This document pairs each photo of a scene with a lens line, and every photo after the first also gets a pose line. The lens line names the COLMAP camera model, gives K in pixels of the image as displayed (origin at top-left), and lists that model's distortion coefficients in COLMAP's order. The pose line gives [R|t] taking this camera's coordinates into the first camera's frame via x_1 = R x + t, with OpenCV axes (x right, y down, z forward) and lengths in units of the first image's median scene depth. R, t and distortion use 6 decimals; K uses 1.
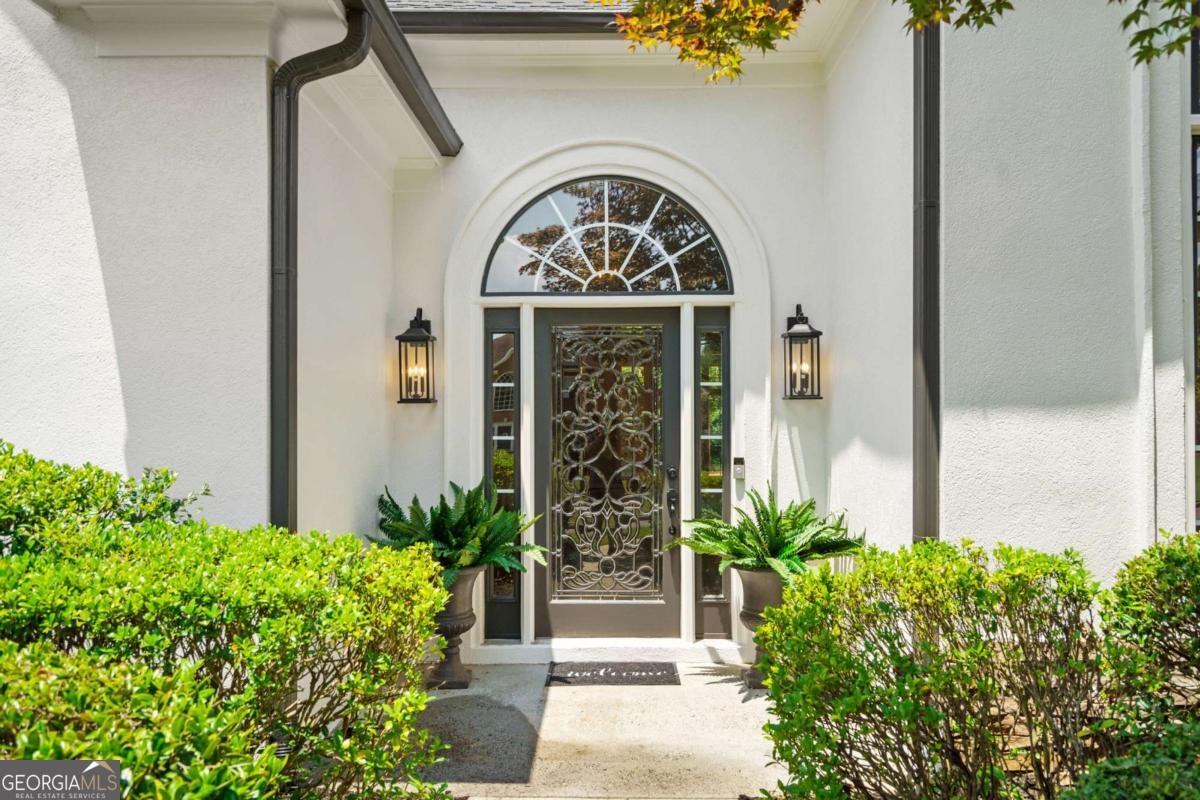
lens RADIAL K [[932.6, 0, 600.7], [0, 932.6, 403.8], [0, 0, 1]] dist [-0.007287, -0.002402]
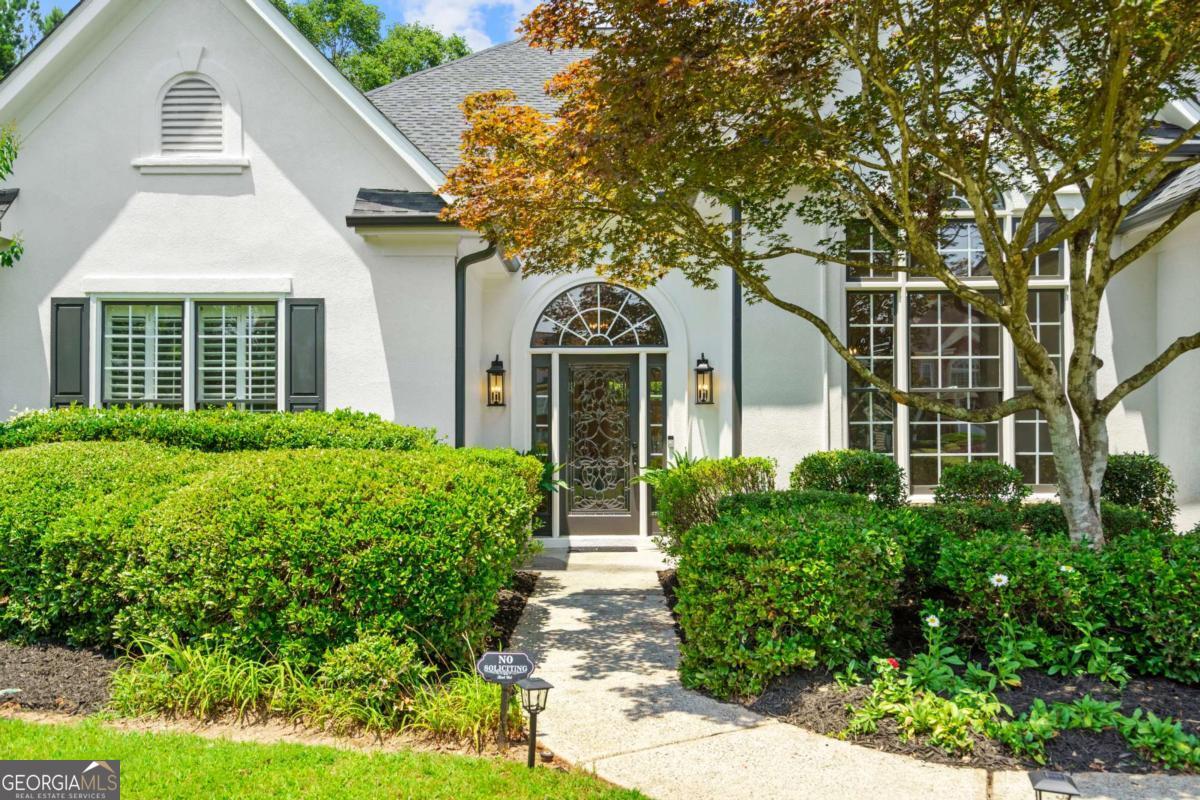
lens RADIAL K [[1036.3, 0, 599.2], [0, 1036.3, 399.9], [0, 0, 1]] dist [-0.001425, -0.000714]
pose [[0.999901, -0.000043, 0.014076, -0.022045], [0.000258, 0.999883, -0.015320, 0.017972], [-0.014074, 0.015322, 0.999784, -1.046699]]
